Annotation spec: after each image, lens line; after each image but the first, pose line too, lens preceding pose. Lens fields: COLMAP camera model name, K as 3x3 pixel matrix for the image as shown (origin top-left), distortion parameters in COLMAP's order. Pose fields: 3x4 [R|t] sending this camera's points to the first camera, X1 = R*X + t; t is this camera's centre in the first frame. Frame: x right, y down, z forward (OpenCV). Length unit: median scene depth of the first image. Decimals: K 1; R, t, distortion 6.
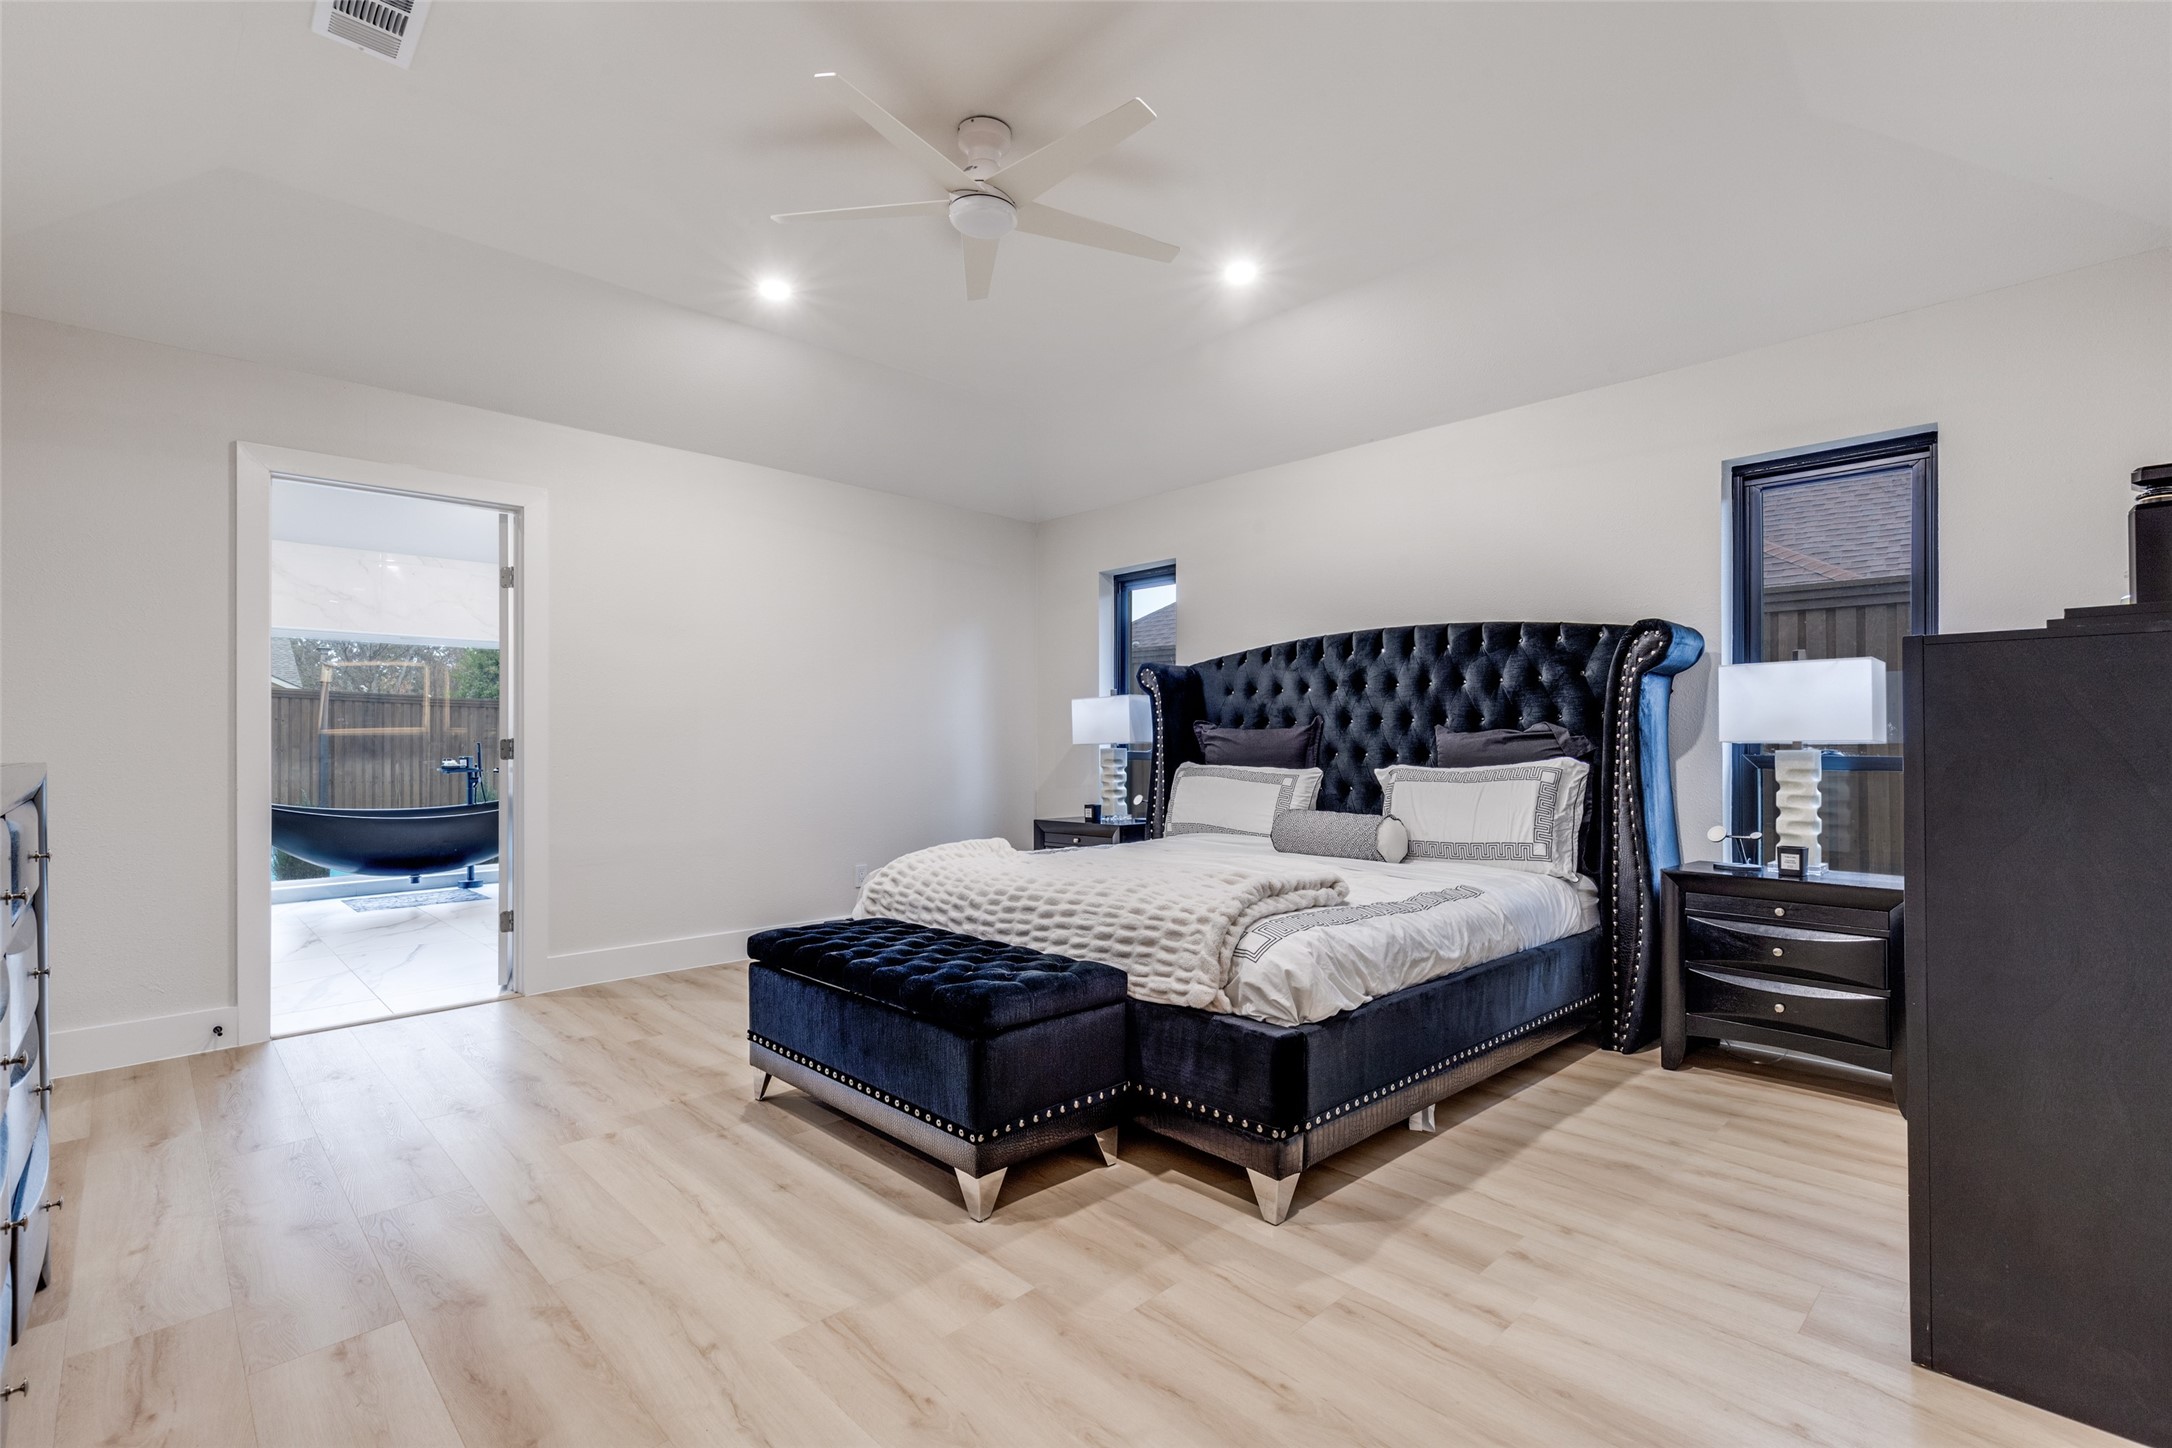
lens RADIAL K [[983.8, 0, 1094.2], [0, 983.8, 741.6], [0, 0, 1]] dist [0.009964, -0.002300]
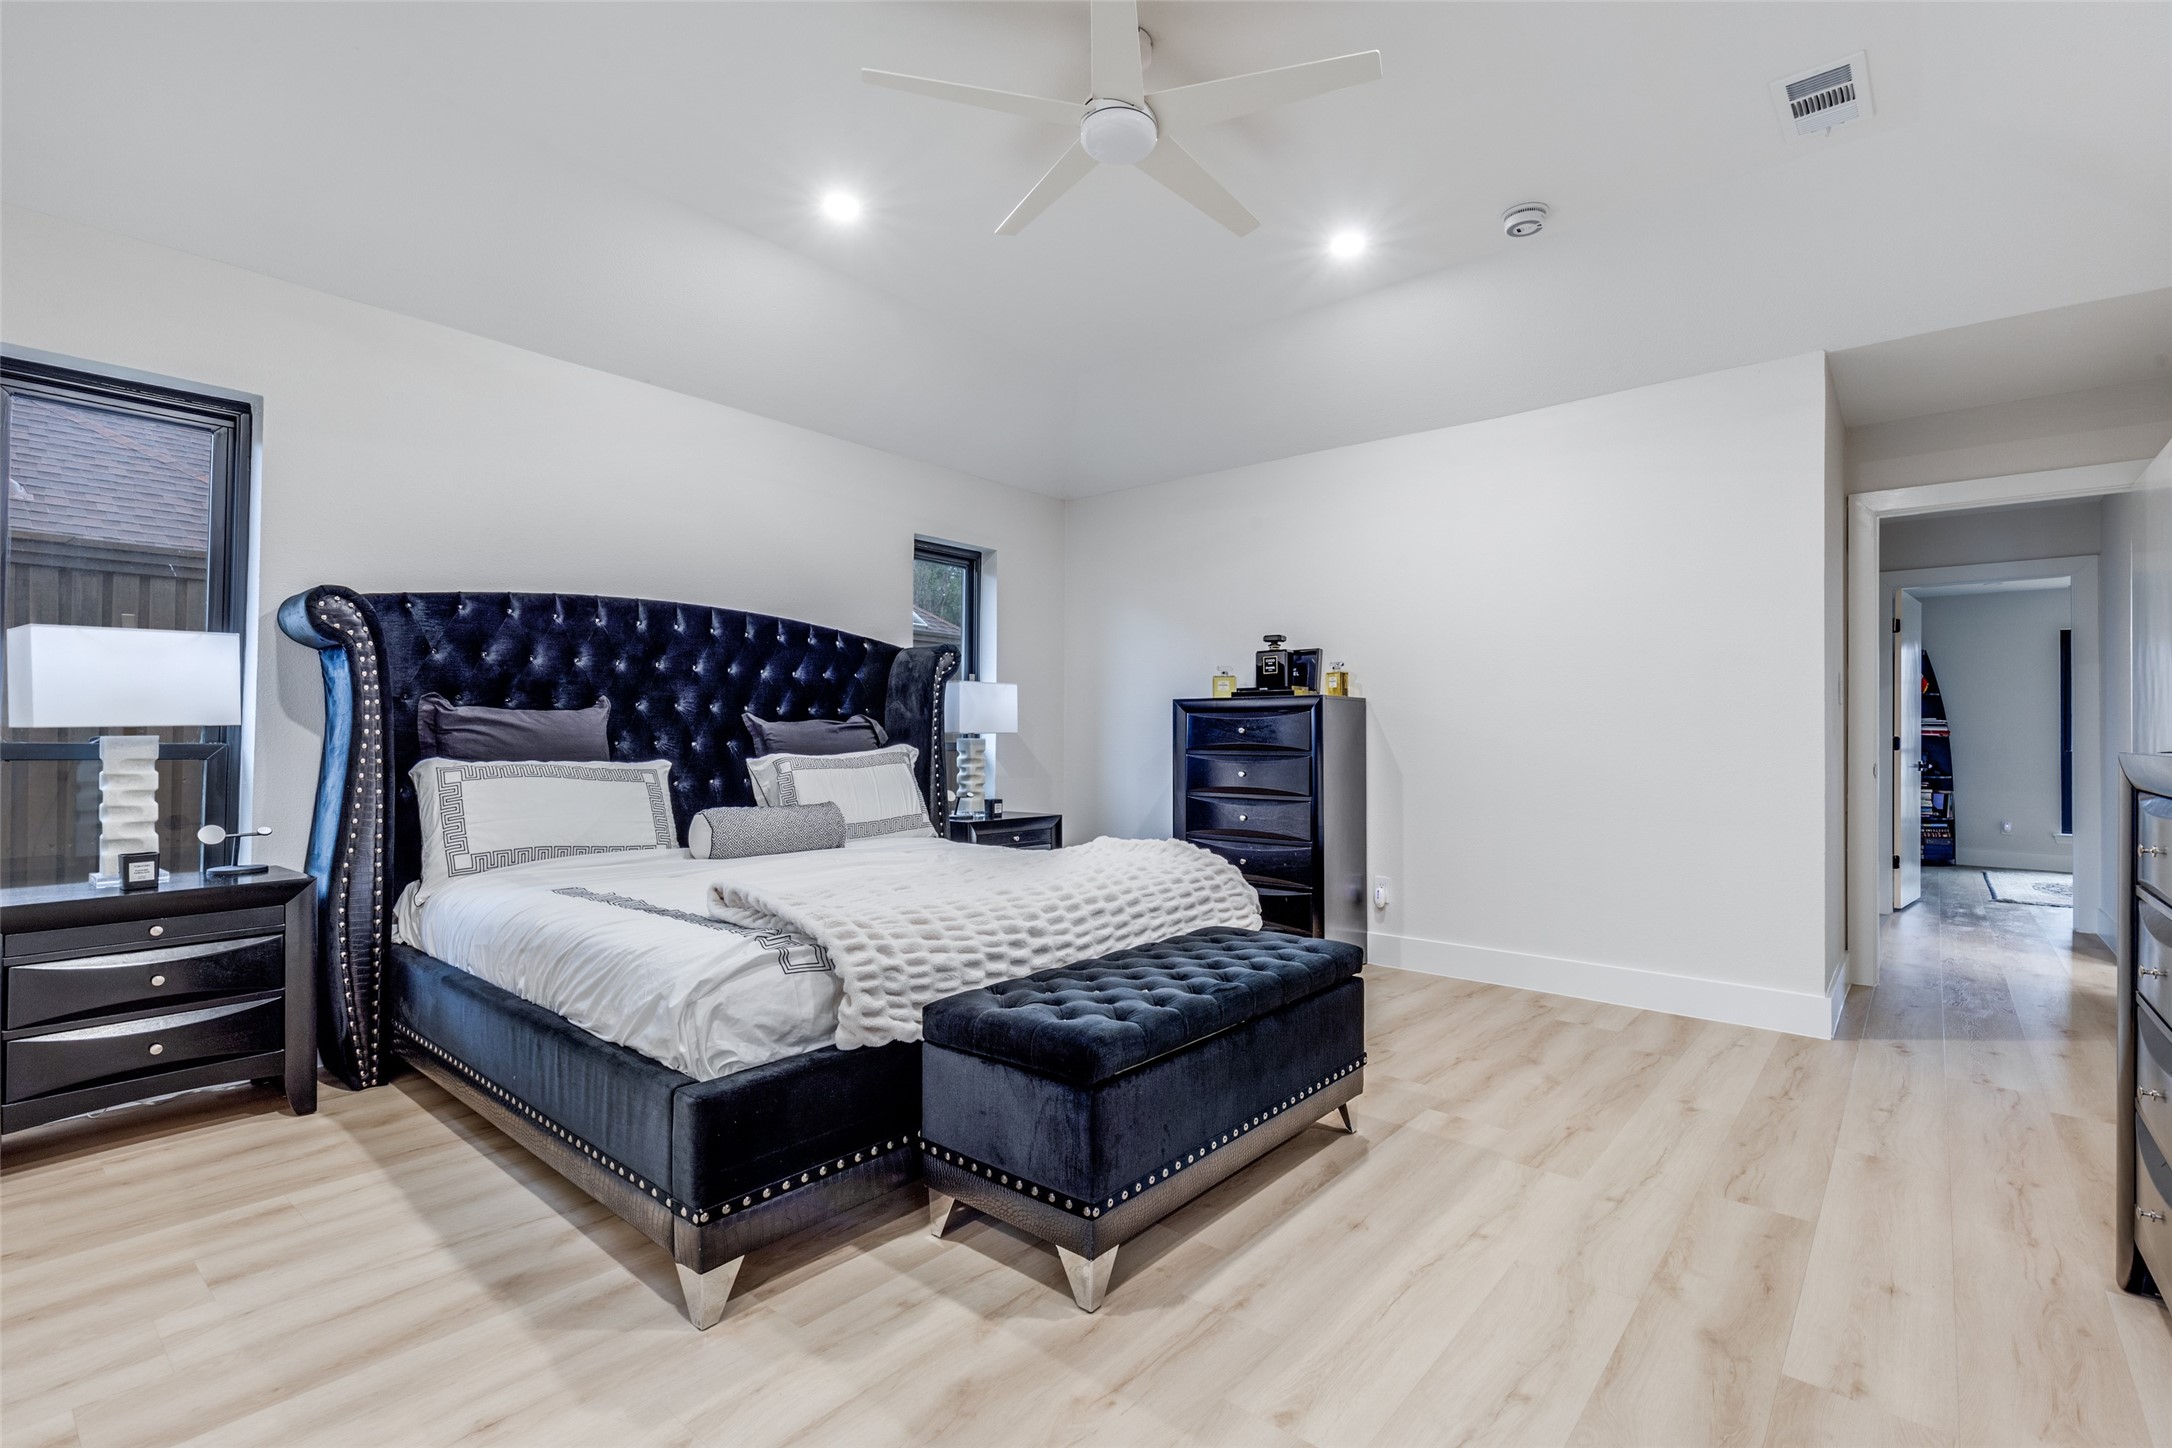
lens RADIAL K [[983.8, 0, 1091.8], [0, 983.8, 723.9], [0, 0, 1]] dist [0.009964, -0.002300]
pose [[-0.090624, 0.013013, 0.995800, -0.996042], [-0.010687, 0.999844, -0.014038, 0.006780], [-0.995828, -0.011914, -0.090471, 1.103989]]
